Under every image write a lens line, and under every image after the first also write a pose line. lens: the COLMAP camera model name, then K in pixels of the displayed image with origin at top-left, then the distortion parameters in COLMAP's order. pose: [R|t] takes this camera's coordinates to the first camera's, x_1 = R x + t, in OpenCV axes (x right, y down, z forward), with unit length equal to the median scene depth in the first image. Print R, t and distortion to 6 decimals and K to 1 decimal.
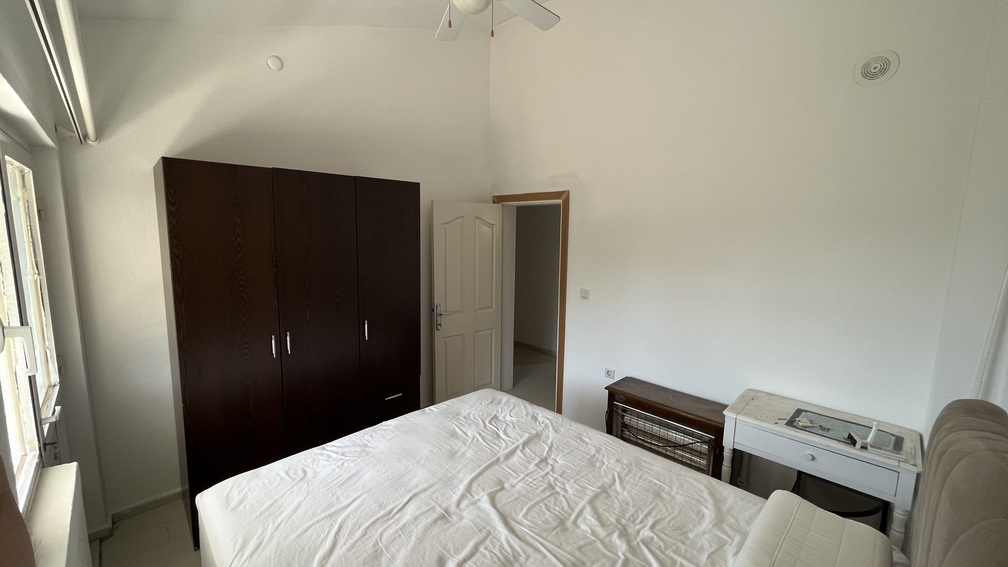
lens RADIAL K [[409.1, 0, 504.0], [0, 409.1, 283.5], [0, 0, 1]] dist [-0.003300, 0.000148]
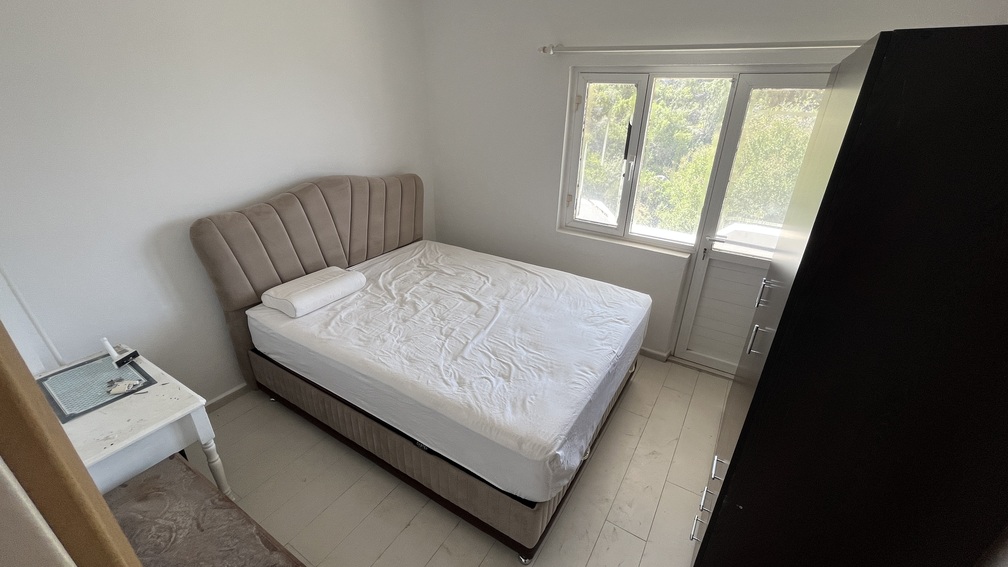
lens RADIAL K [[409.1, 0, 504.0], [0, 409.1, 283.5], [0, 0, 1]] dist [-0.003300, 0.000148]
pose [[-0.971874, 0.064417, -0.226519, 0.204395], [-0.068771, 0.842308, 0.534592, -0.356713], [0.225235, 0.535134, -0.814187, 1.966761]]
